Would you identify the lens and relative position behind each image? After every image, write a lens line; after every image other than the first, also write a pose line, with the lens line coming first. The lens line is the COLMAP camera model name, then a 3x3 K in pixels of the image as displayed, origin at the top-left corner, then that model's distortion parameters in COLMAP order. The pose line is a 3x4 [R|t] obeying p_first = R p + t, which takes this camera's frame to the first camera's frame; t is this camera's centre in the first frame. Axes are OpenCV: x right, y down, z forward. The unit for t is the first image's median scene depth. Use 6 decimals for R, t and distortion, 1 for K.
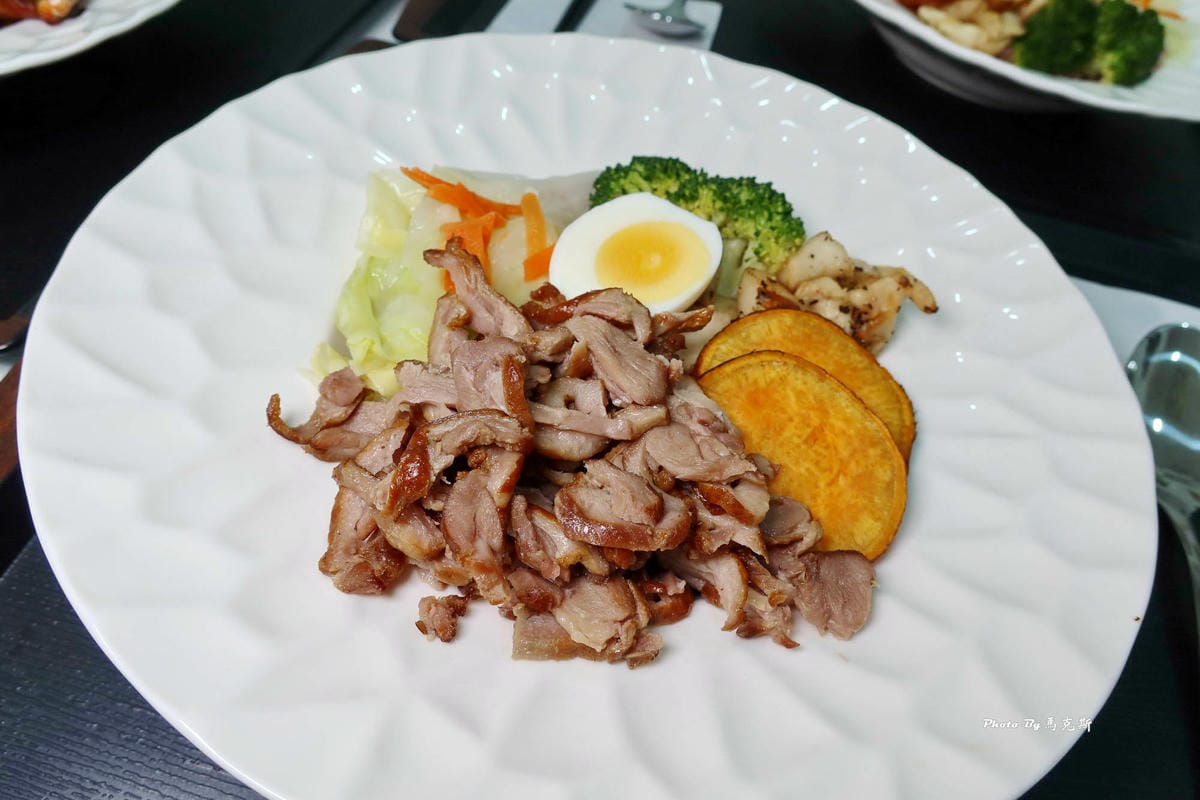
lens RADIAL K [[812.5, 0, 600.0], [0, 812.5, 400.0], [0, 0, 1]] dist [-0.024945, -0.000483]
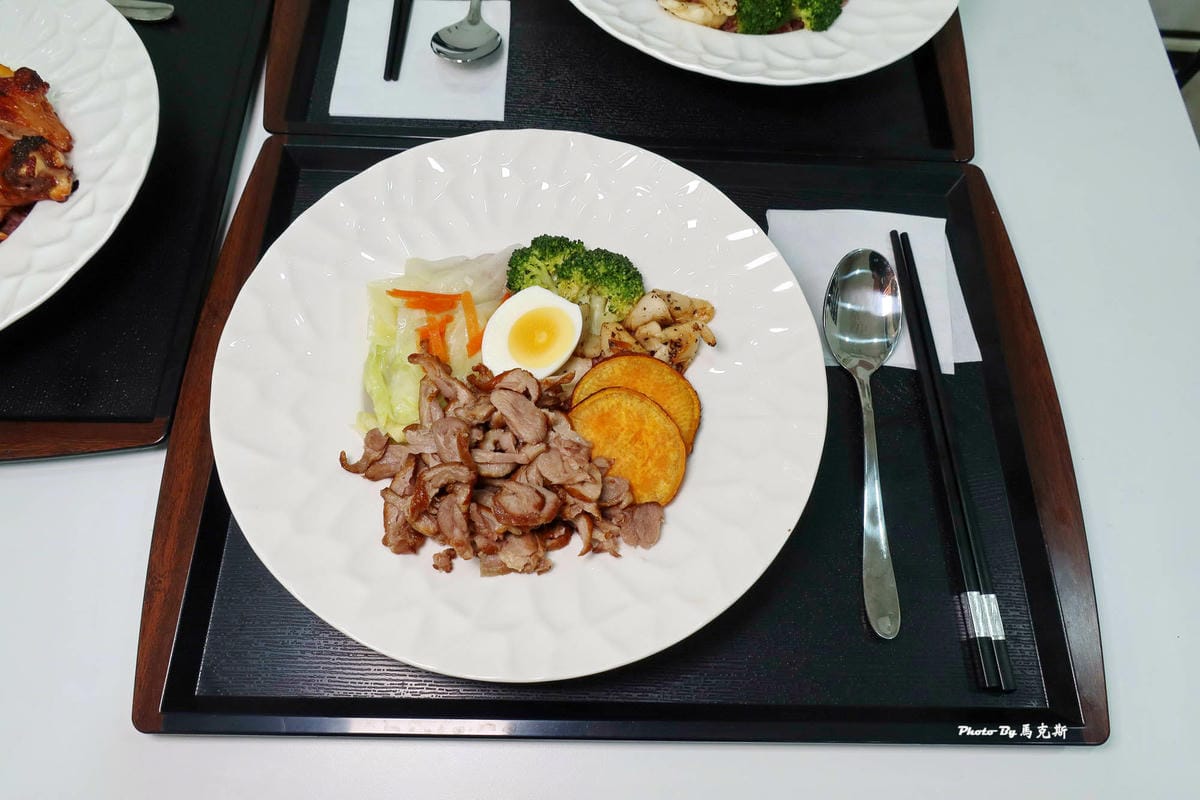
lens RADIAL K [[812.5, 0, 600.0], [0, 812.5, 400.0], [0, 0, 1]] dist [-0.024945, -0.000483]
pose [[0.995147, -0.092704, -0.033005, 0.270605], [0.097981, 0.964537, 0.245086, -0.526630], [0.009114, -0.247130, 0.968939, -0.797665]]
